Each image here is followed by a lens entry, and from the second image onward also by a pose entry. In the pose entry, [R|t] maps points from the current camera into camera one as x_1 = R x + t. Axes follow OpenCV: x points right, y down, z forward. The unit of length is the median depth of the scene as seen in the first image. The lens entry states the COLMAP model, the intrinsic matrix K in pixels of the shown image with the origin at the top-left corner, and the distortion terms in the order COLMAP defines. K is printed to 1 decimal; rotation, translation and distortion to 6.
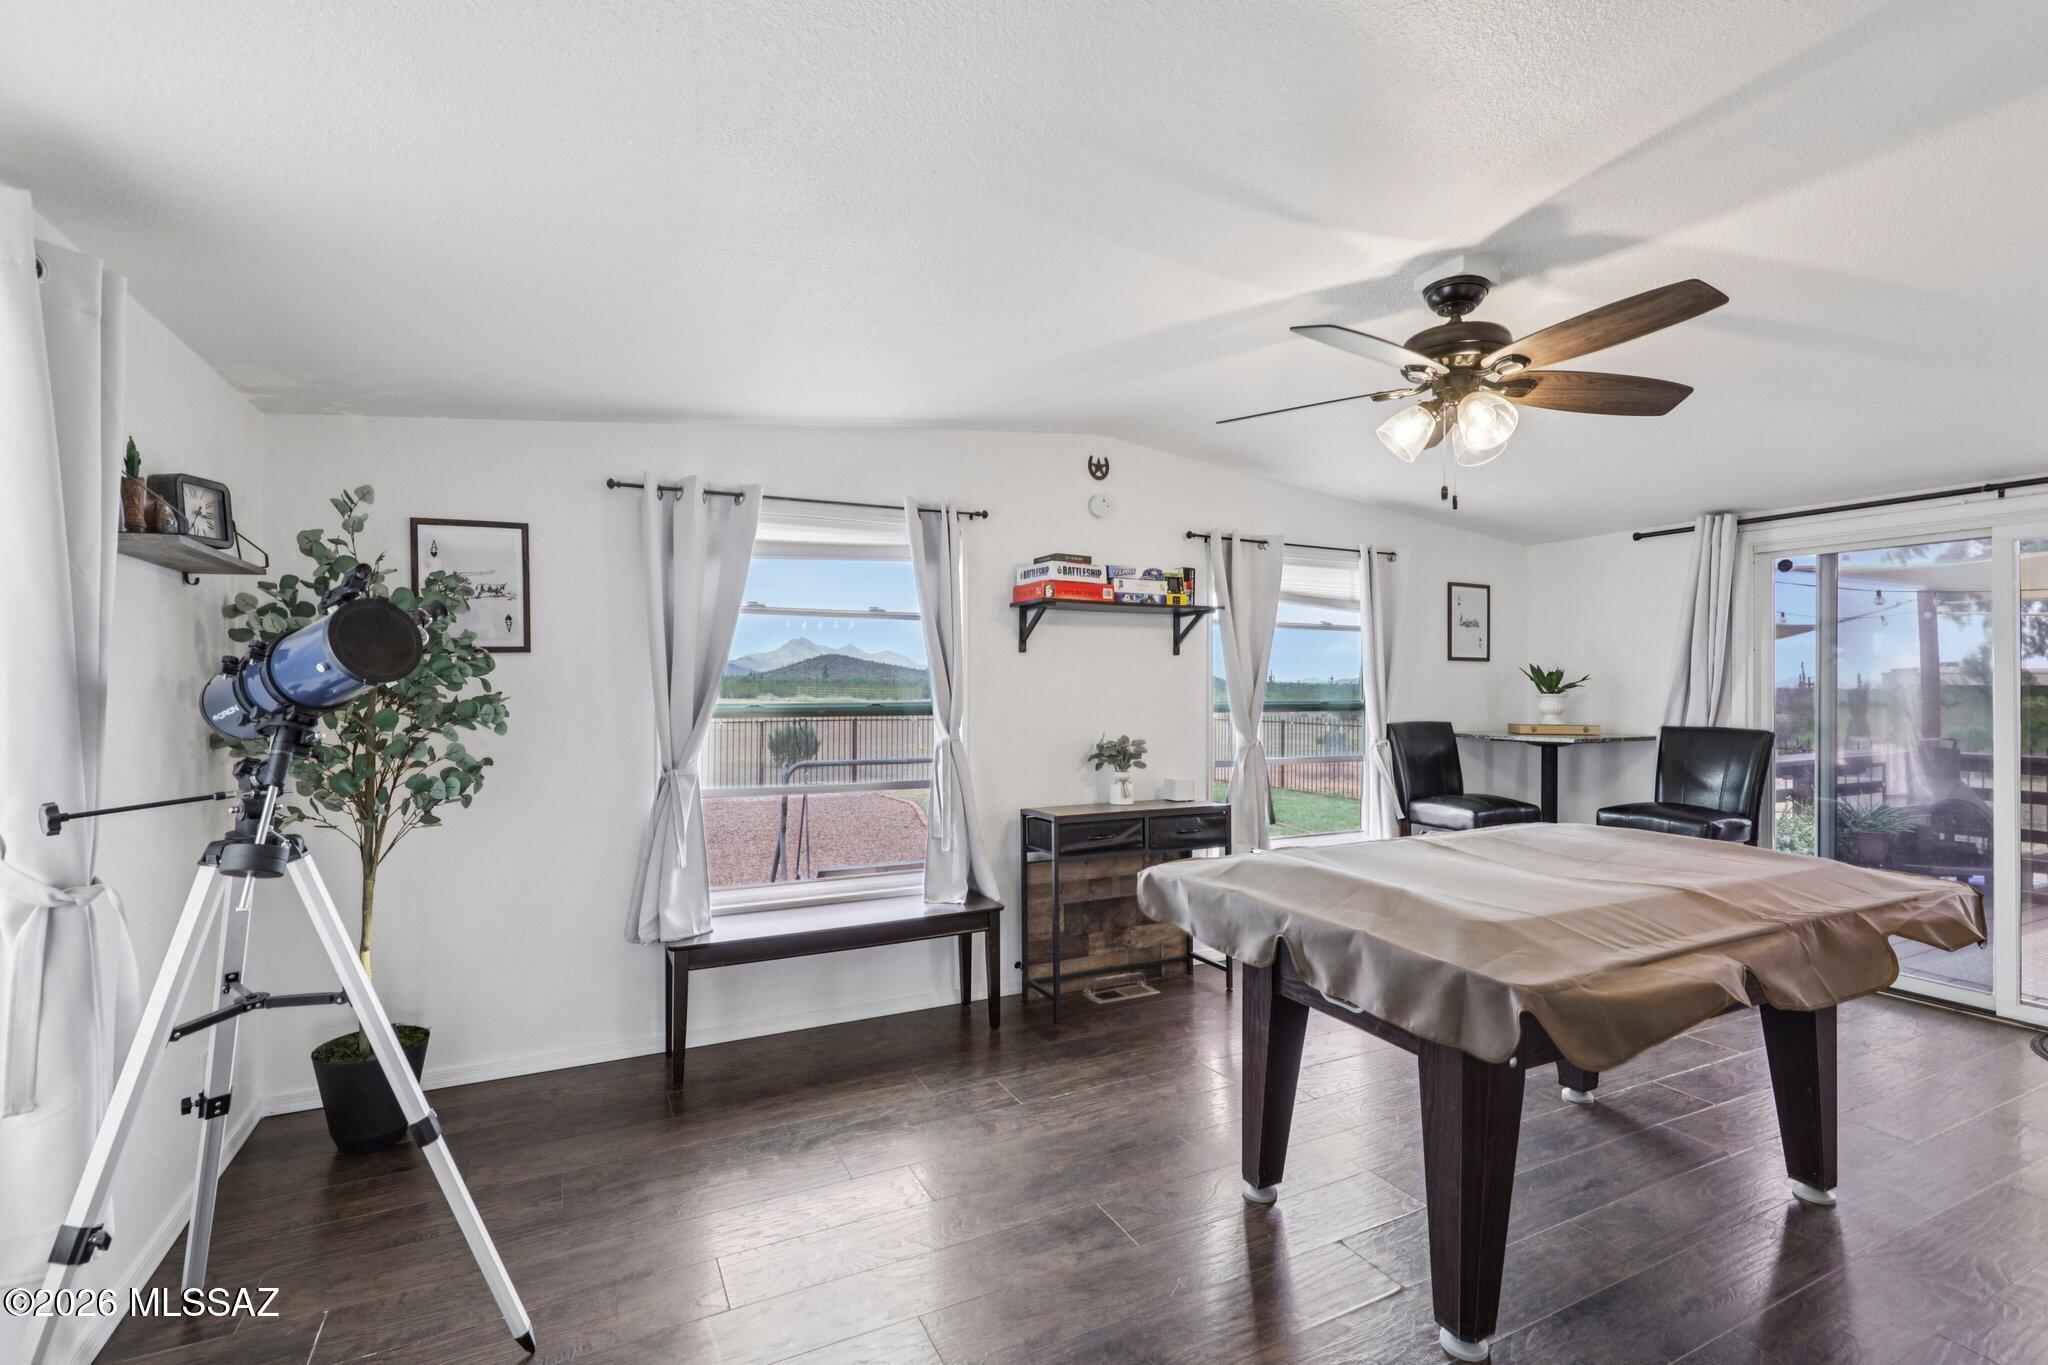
lens RADIAL K [[919.7, 0, 1029.6], [0, 919.7, 685.2], [0, 0, 1]] dist [-0.000943, 0.000084]
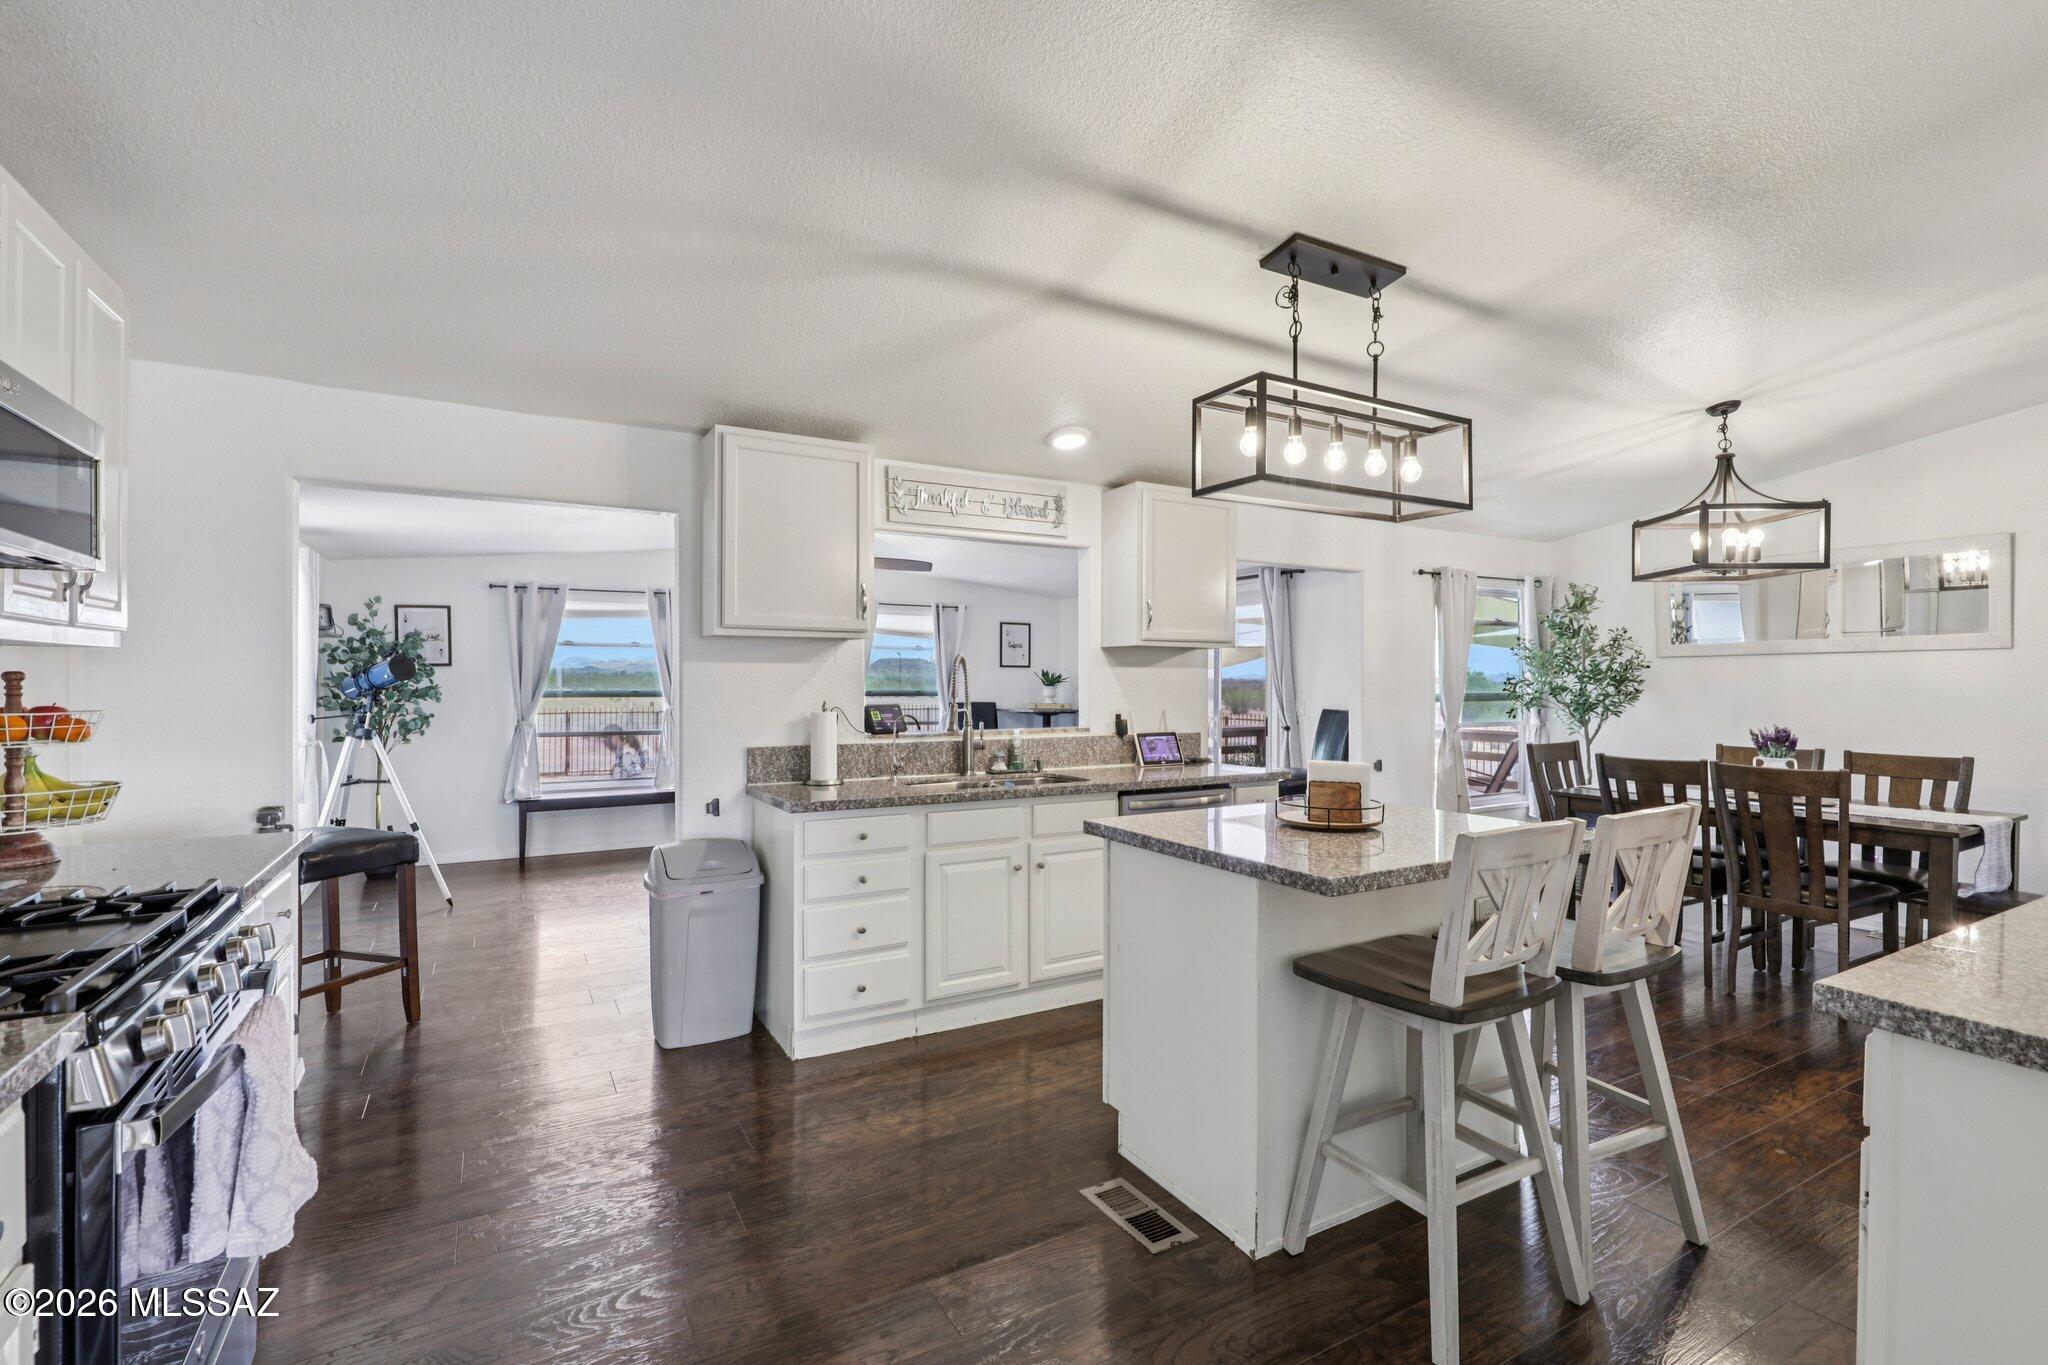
lens RADIAL K [[919.7, 0, 1029.6], [0, 919.7, 685.2], [0, 0, 1]] dist [-0.000943, 0.000084]
pose [[0.998206, -0.000474, 0.059871, 0.662340], [0.000263, 0.999994, 0.003532, 0.001405], [-0.059872, -0.003510, 0.998200, -1.199938]]
